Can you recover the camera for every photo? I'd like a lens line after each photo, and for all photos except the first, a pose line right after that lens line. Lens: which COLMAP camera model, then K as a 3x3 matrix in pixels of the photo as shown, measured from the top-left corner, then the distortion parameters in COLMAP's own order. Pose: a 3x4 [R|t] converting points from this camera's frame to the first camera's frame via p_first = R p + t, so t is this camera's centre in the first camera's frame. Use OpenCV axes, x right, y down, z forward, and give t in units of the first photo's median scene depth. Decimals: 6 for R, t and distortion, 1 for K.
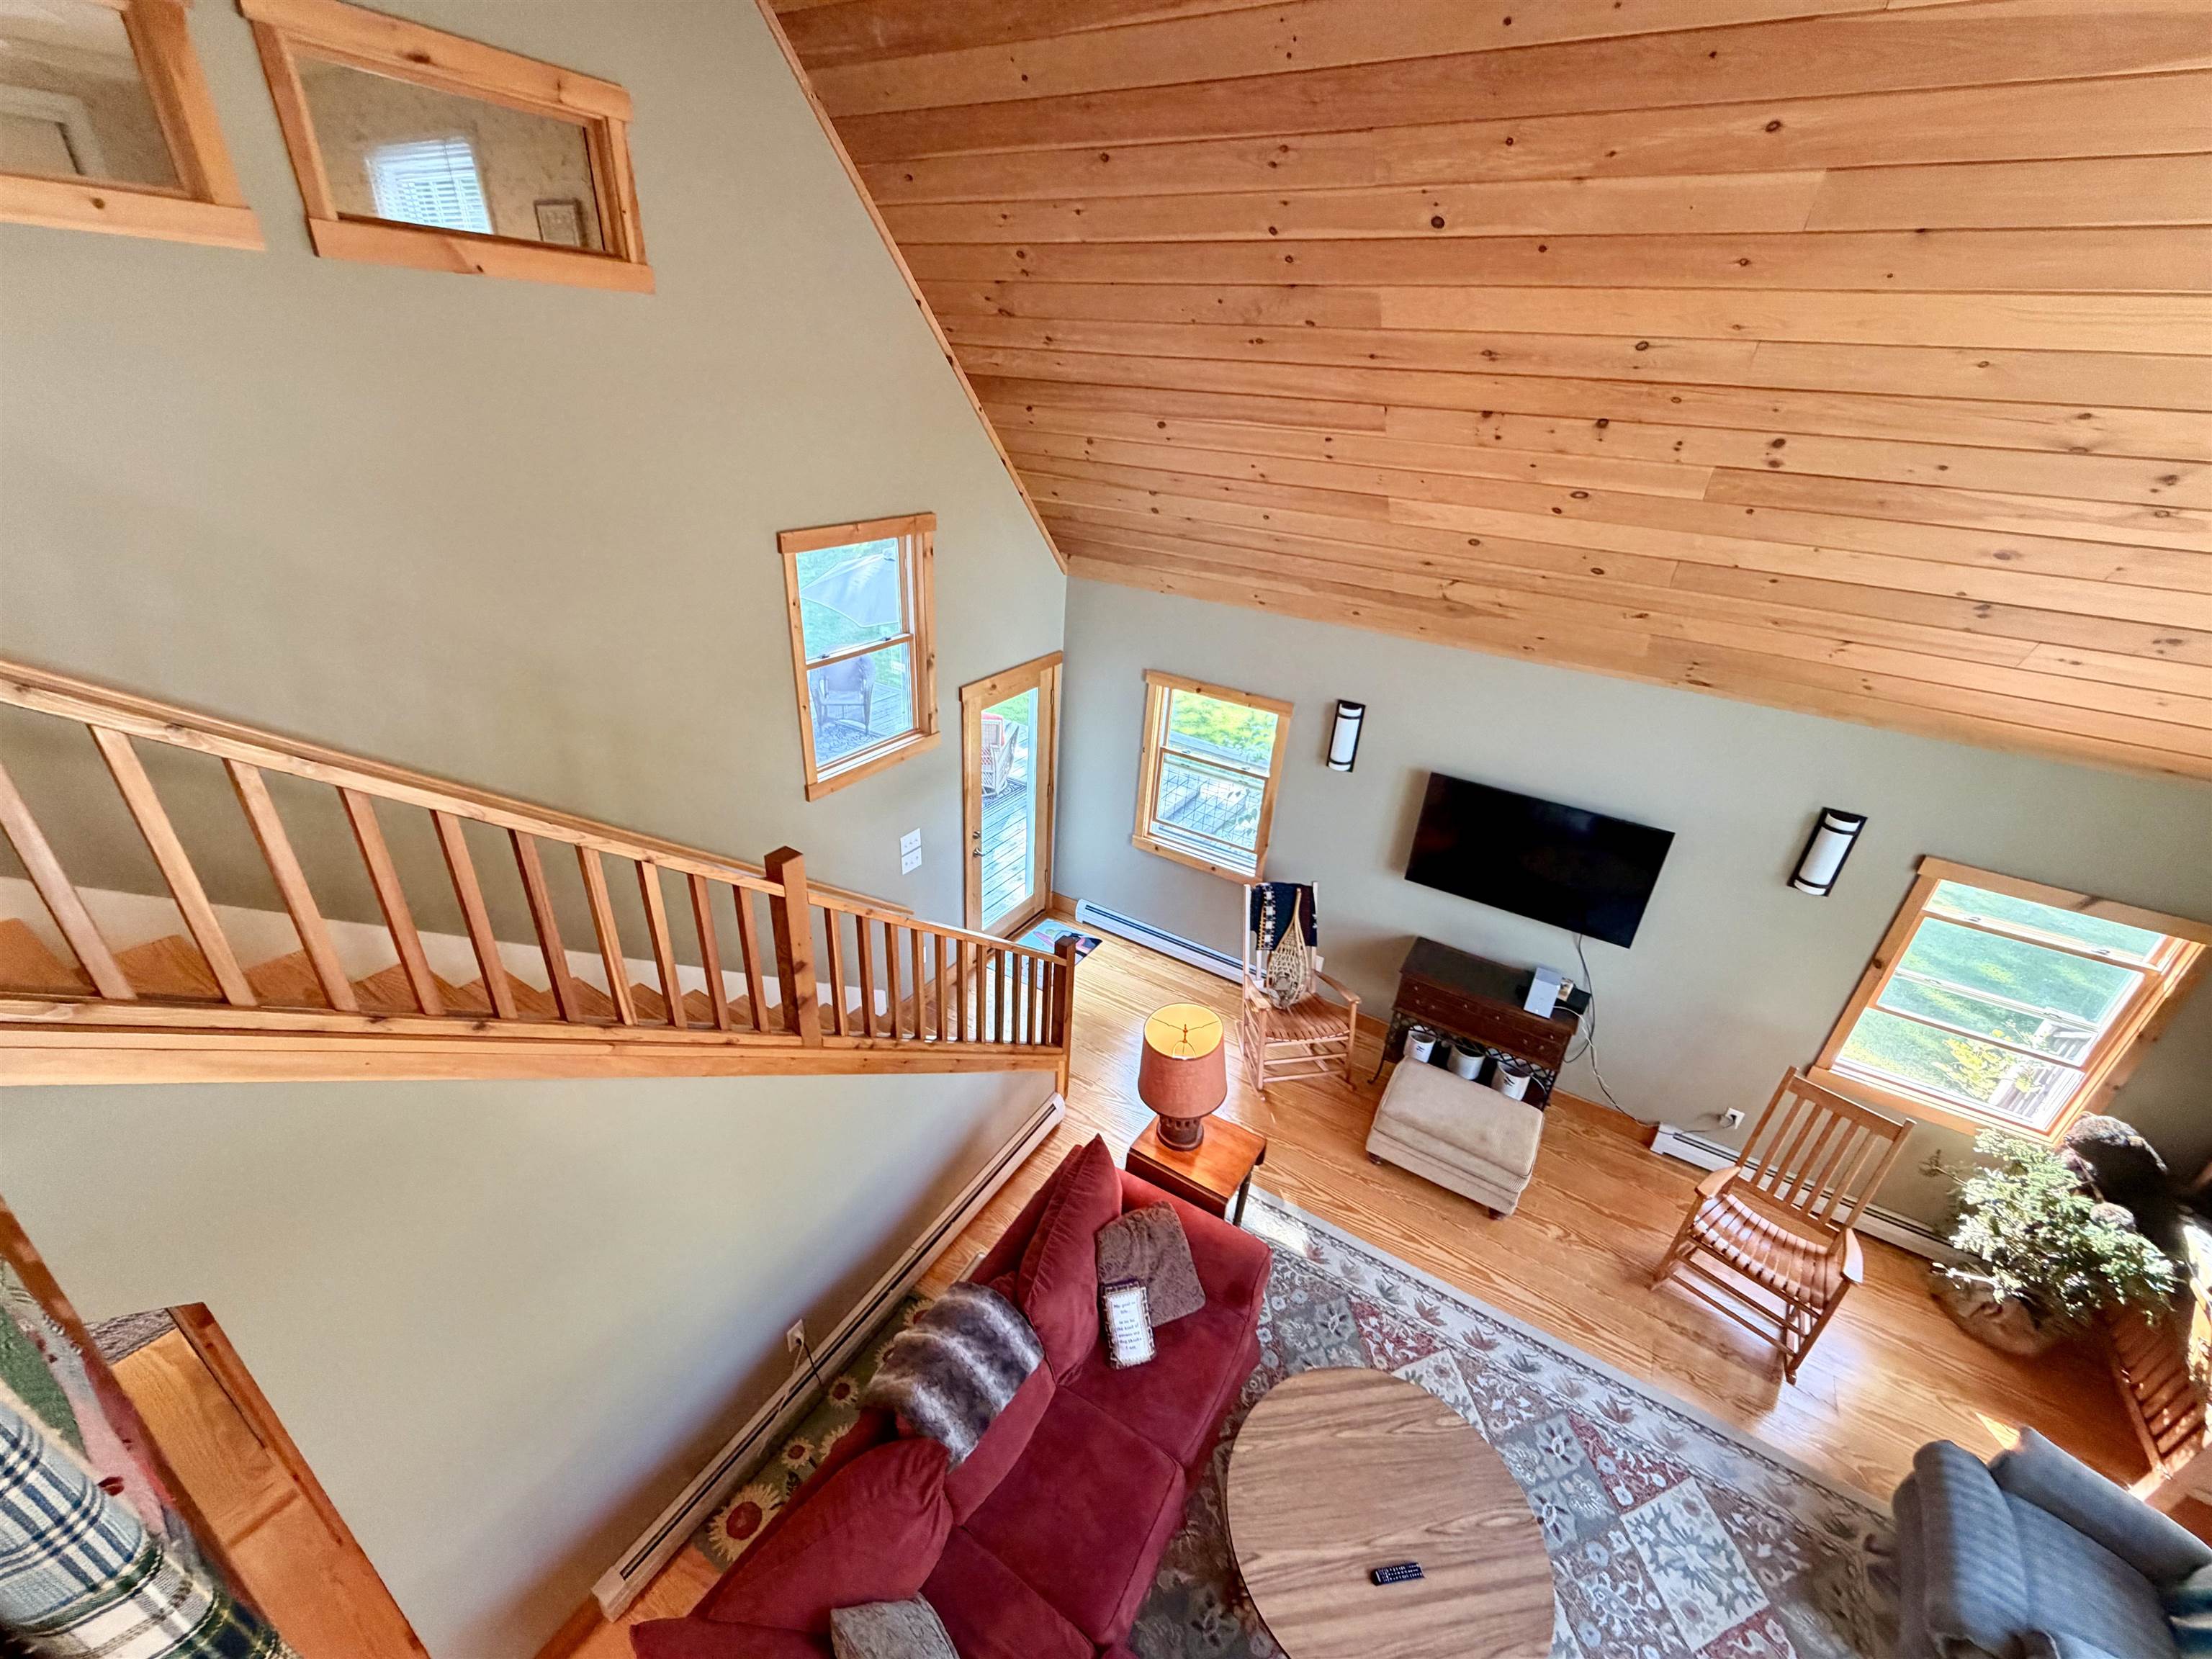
lens RADIAL K [[878.7, 0, 1096.7], [0, 878.7, 829.3], [0, 0, 1]] dist [-0.002746, 0.000614]
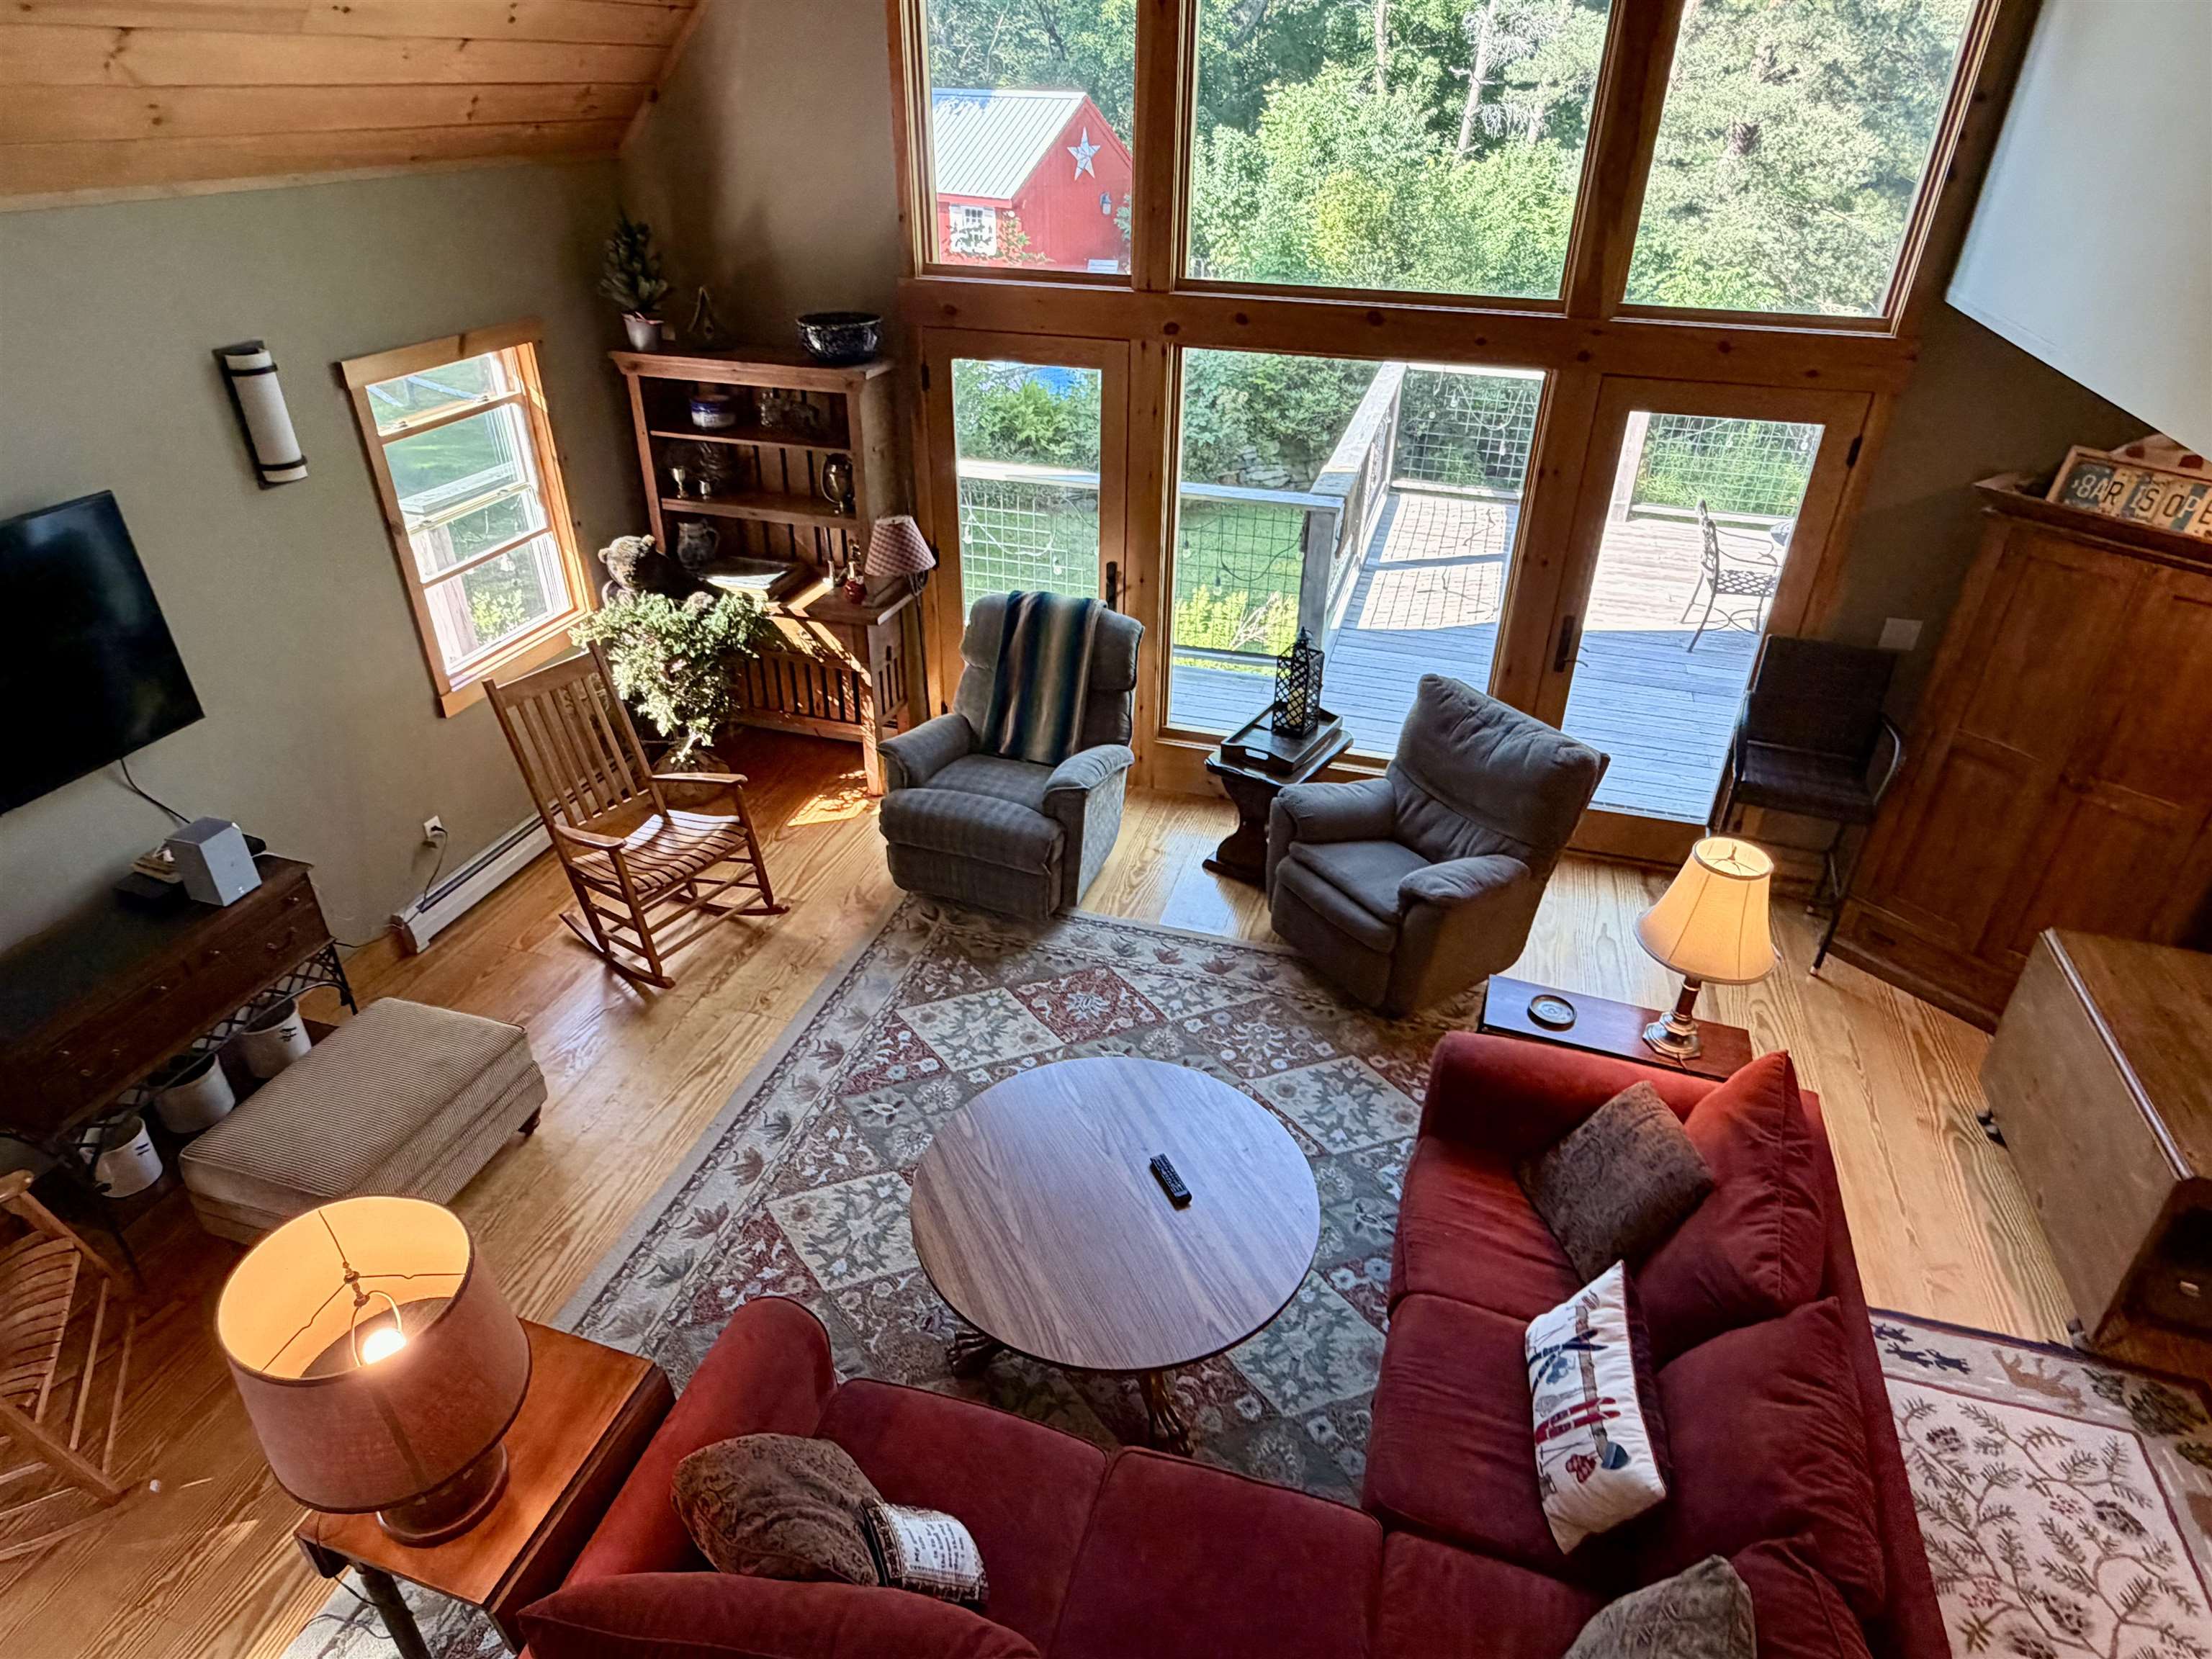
lens RADIAL K [[1283.0, 0, 1098.2], [0, 1283.0, 834.9], [0, 0, 1]] dist [0.002642, -0.000820]
pose [[-0.259182, -0.548310, 0.795098, -0.271441], [0.425038, 0.674475, 0.603678, -0.076170], [-0.867276, 0.494409, 0.058241, 0.544020]]
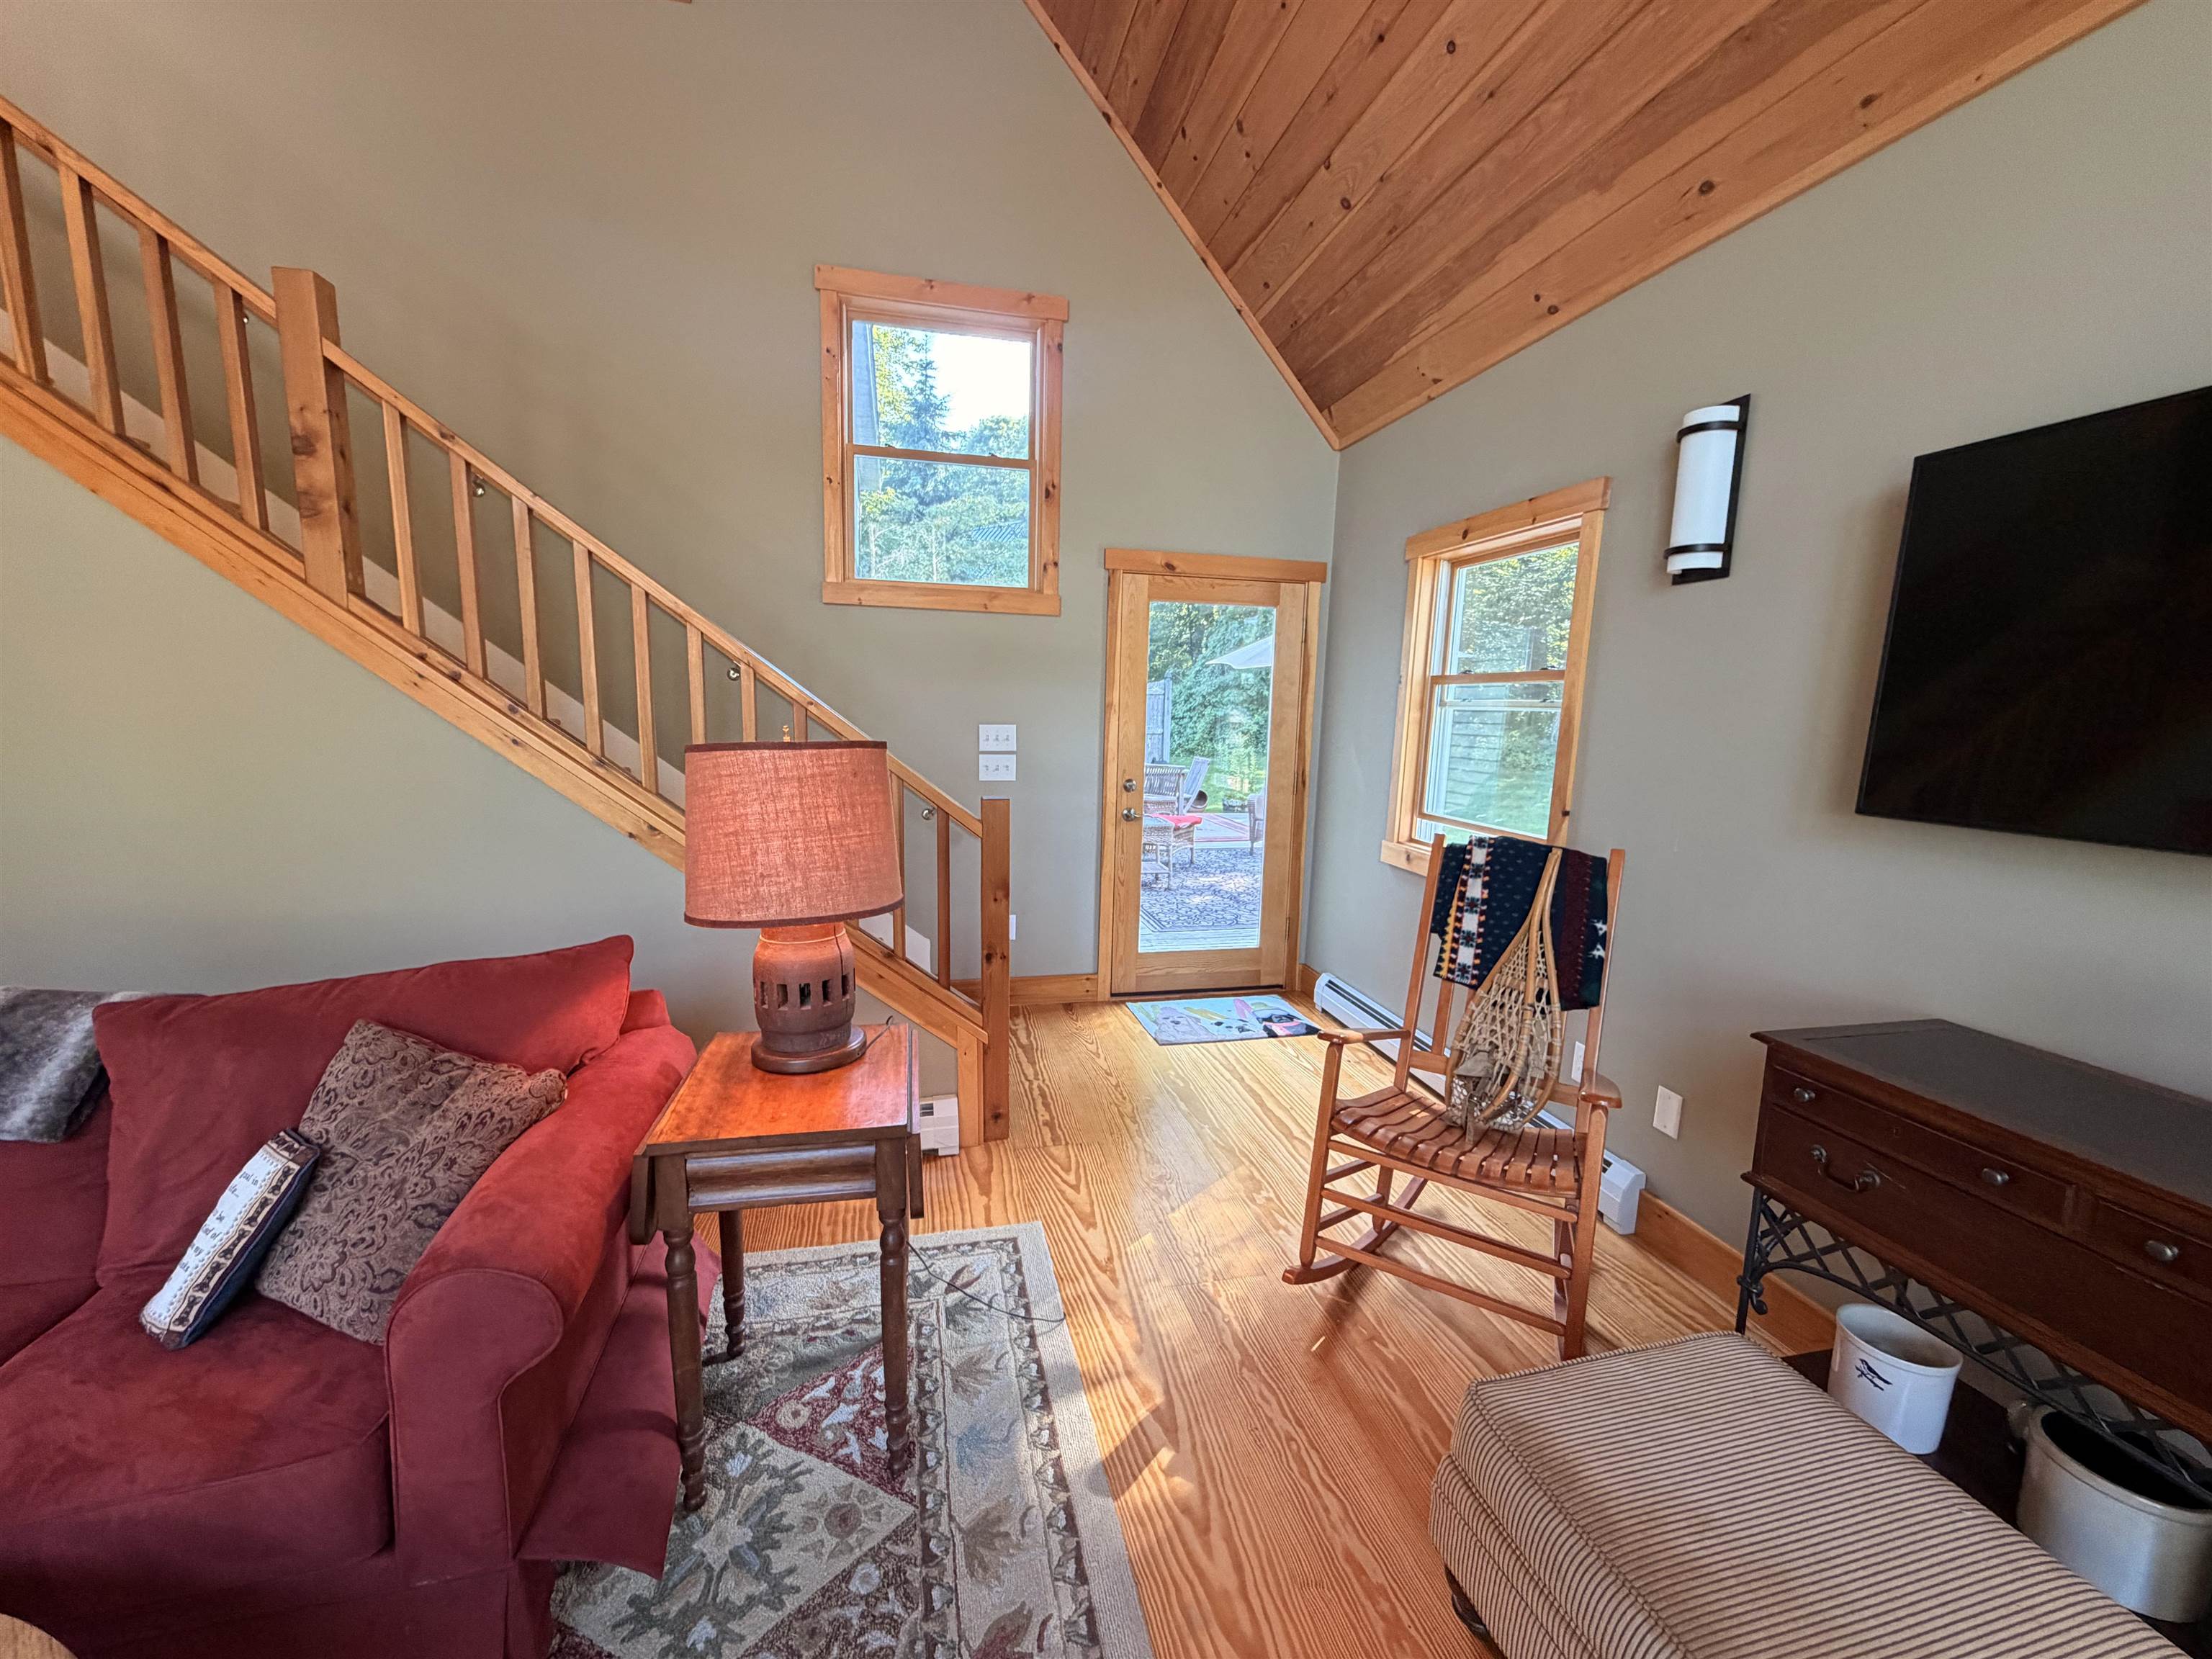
lens RADIAL K [[878.7, 0, 1104.1], [0, 878.7, 834.1], [0, 0, 1]] dist [-0.002746, 0.000614]
pose [[0.707130, 0.064844, -0.704104, 0.476814], [-0.313055, 0.921582, -0.229527, 0.289637], [0.634007, 0.382729, 0.671978, 0.733735]]
